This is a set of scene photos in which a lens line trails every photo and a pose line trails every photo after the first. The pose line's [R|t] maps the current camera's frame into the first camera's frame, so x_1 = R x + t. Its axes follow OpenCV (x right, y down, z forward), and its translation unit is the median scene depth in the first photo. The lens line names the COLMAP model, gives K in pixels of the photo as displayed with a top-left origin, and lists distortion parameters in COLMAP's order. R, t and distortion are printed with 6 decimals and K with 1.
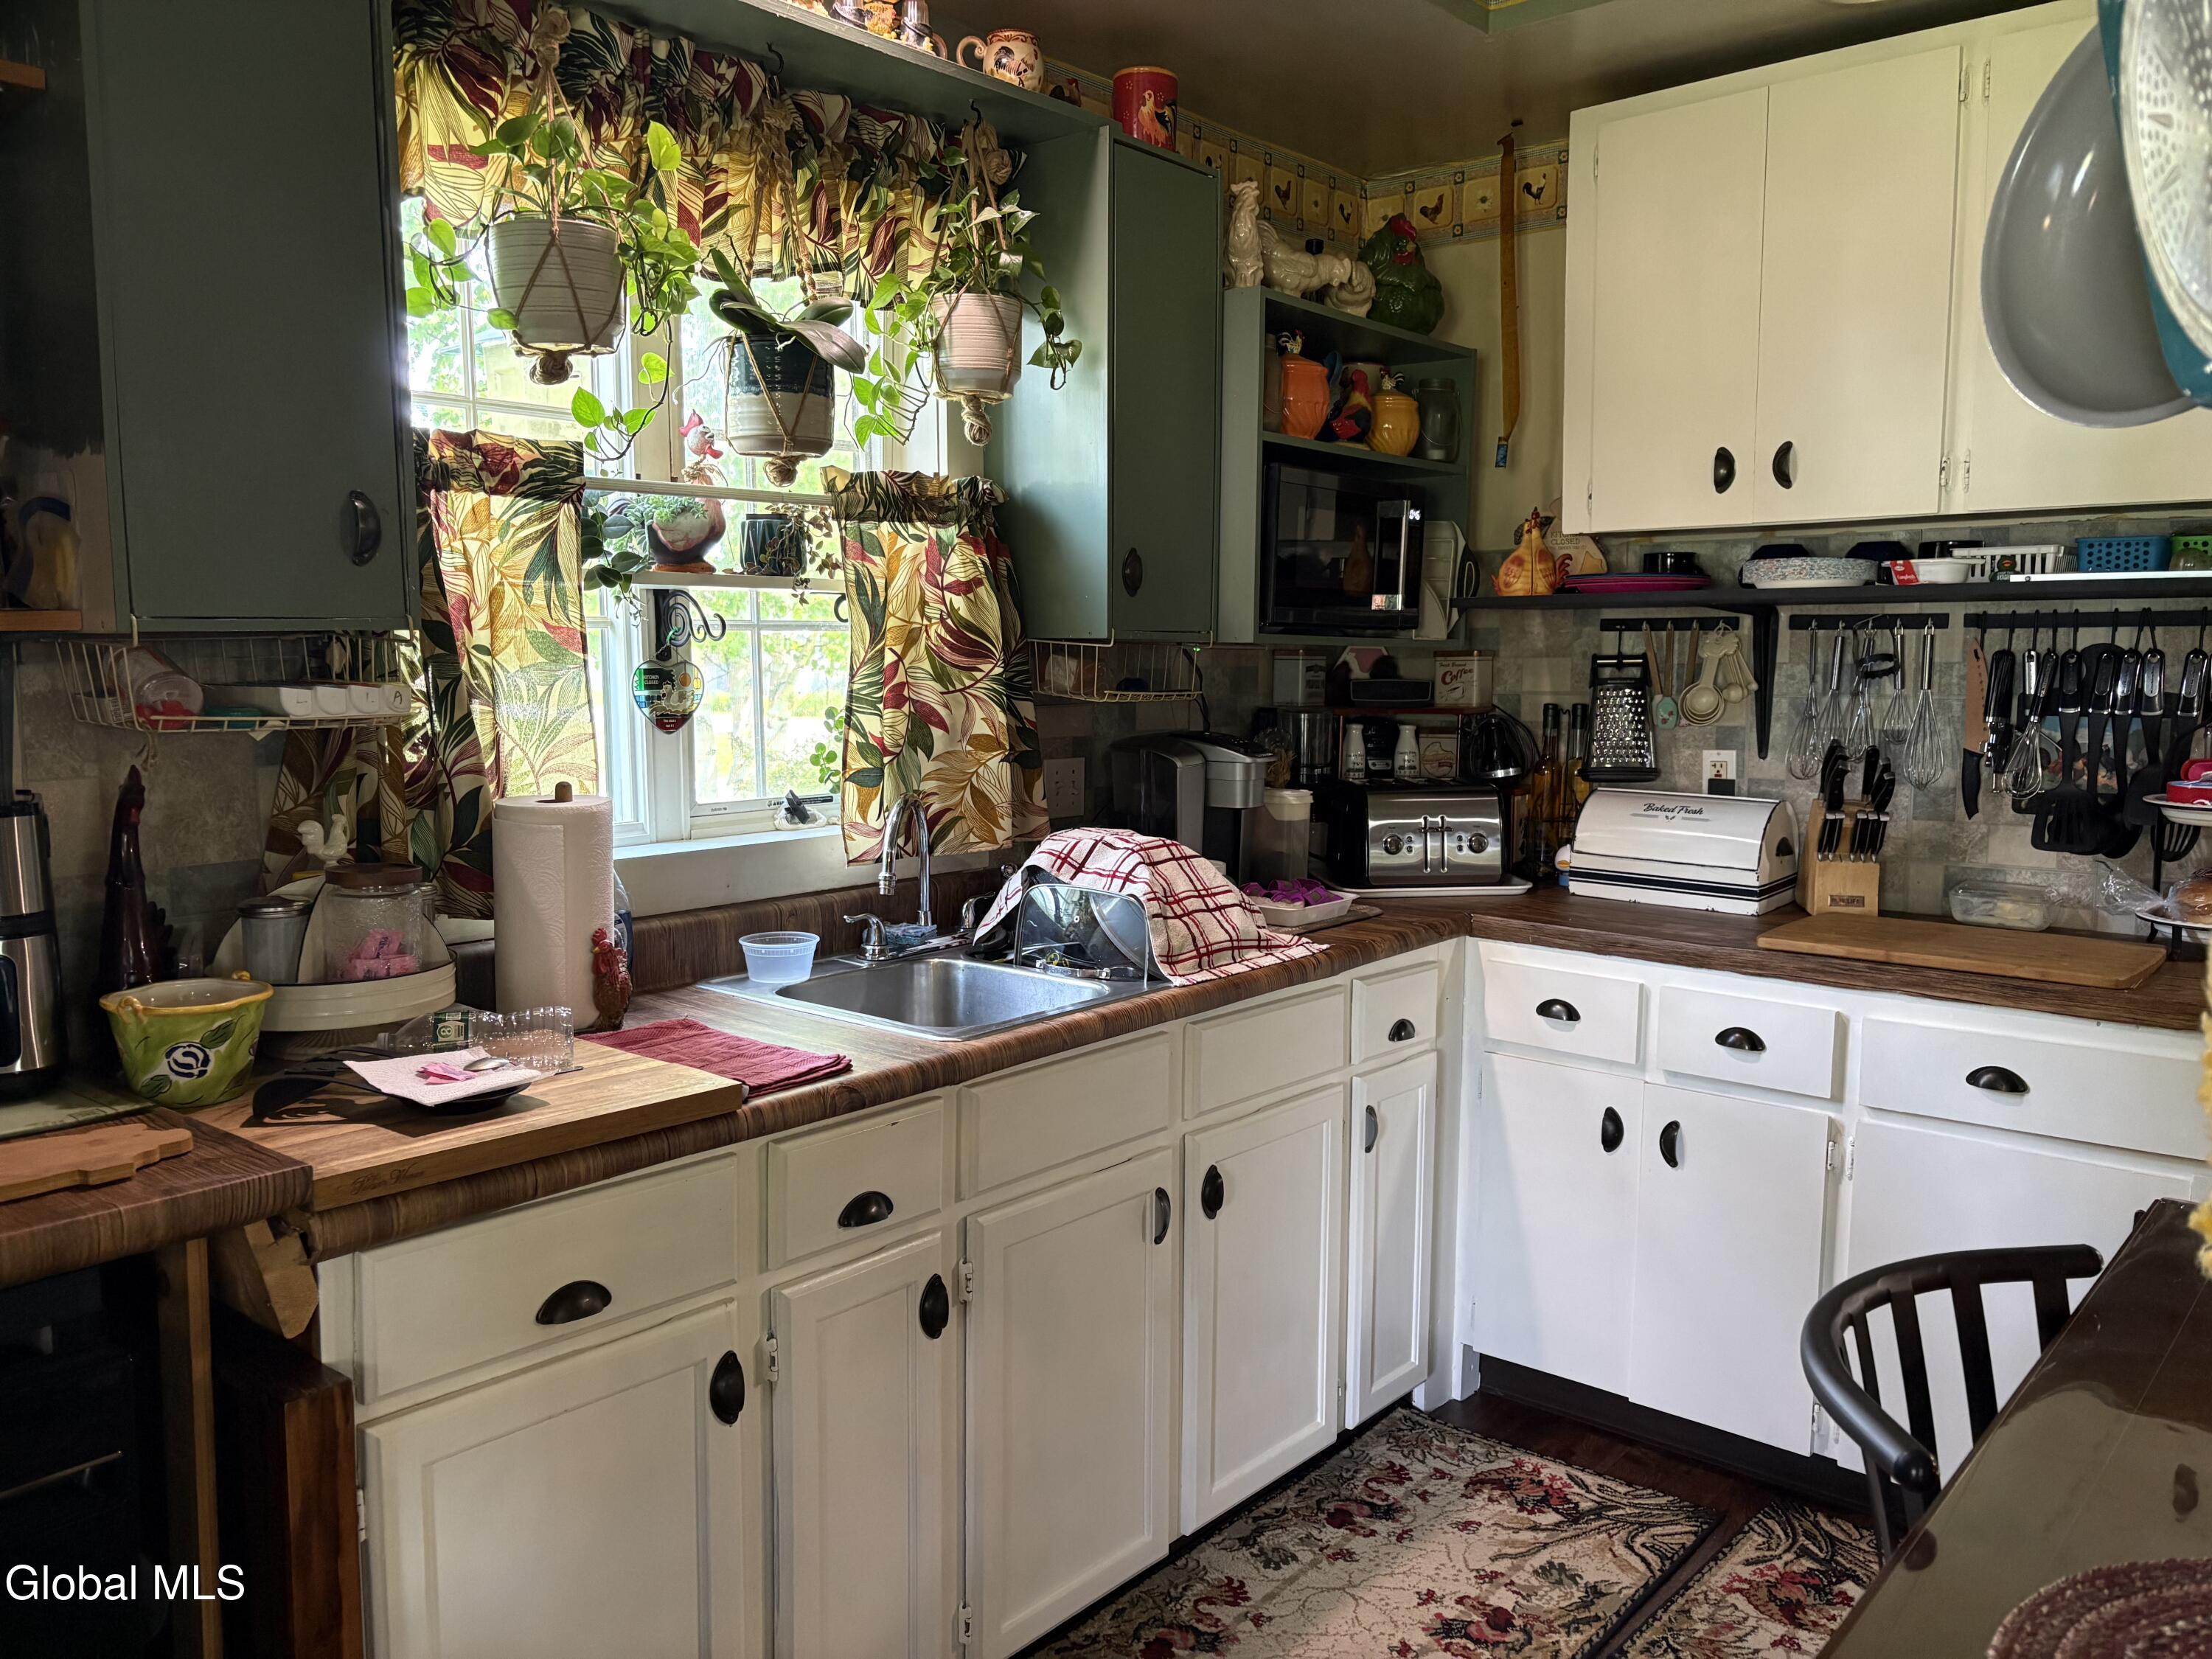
lens RADIAL K [[1681.3, 0, 1102.3], [0, 1681.3, 833.1], [0, 0, 1]] dist [-0.008814, -0.003743]
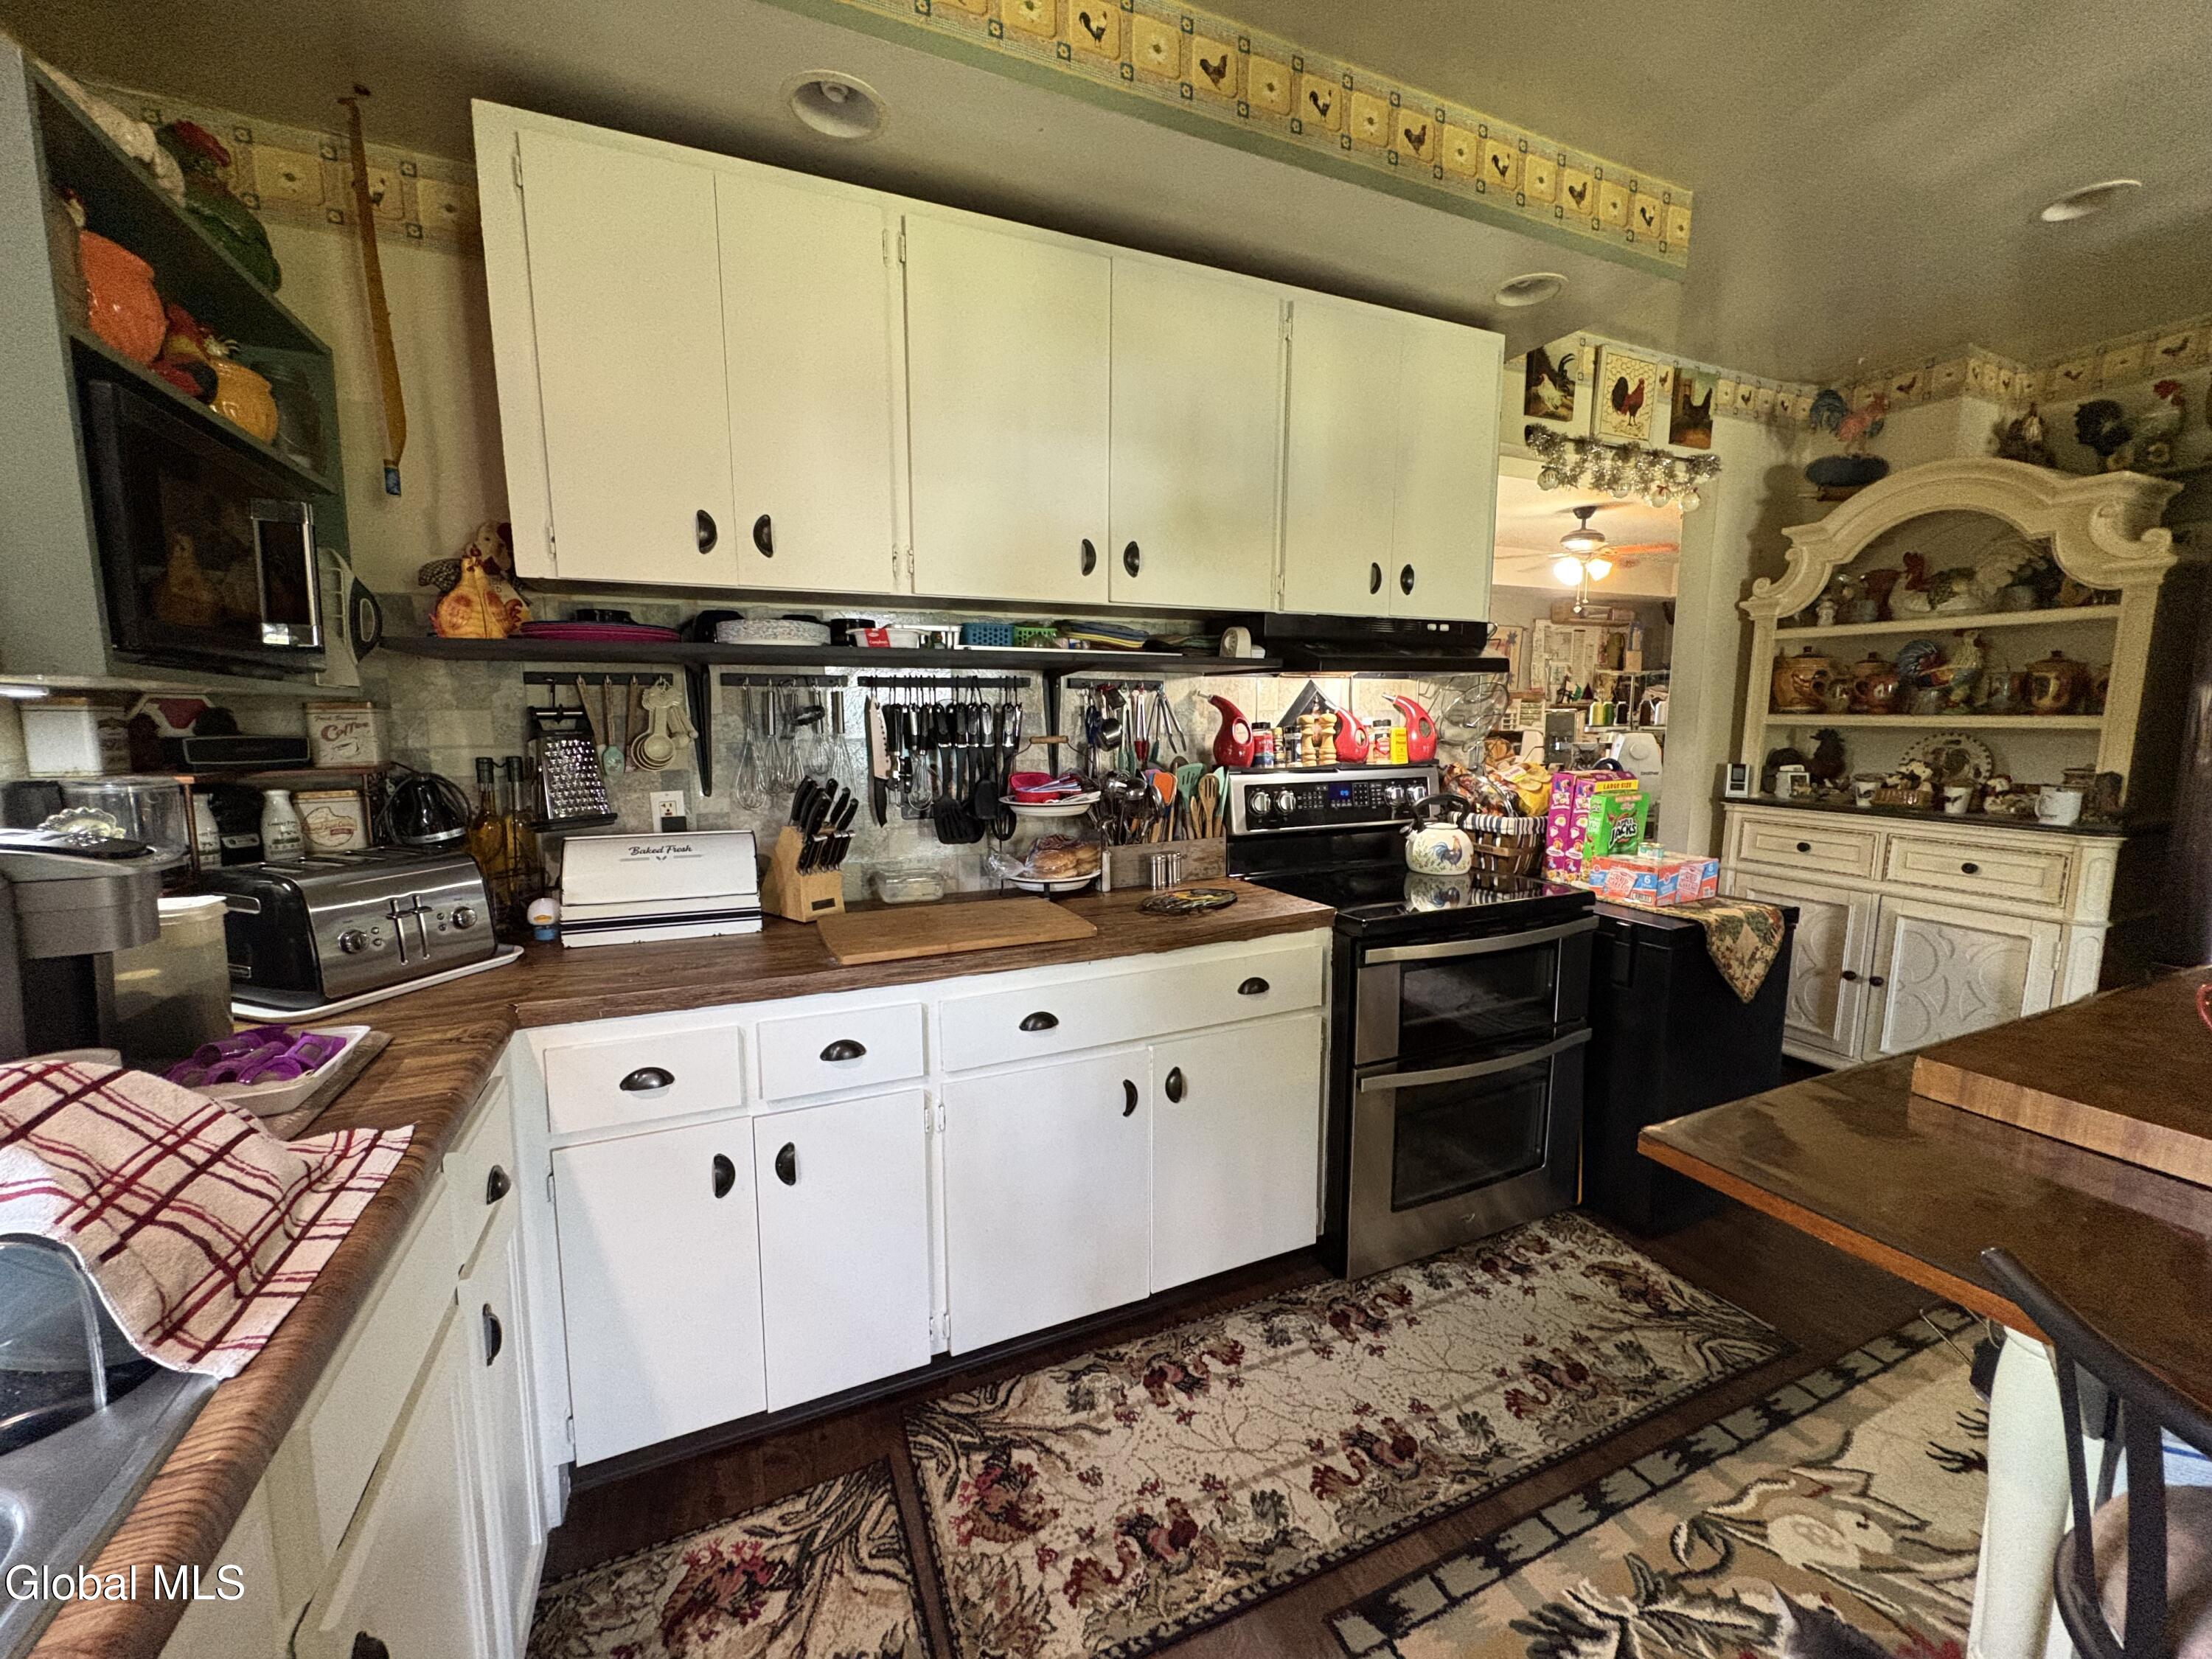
lens RADIAL K [[879.6, 0, 1119.4], [0, 879.6, 830.0], [0, 0, 1]] dist [-0.000017, 0.000582]
pose [[0.425332, -0.118995, 0.897180, -0.042957], [0.099899, 0.991434, 0.084136, -0.047296], [-0.899507, 0.053842, 0.433576, 0.514282]]
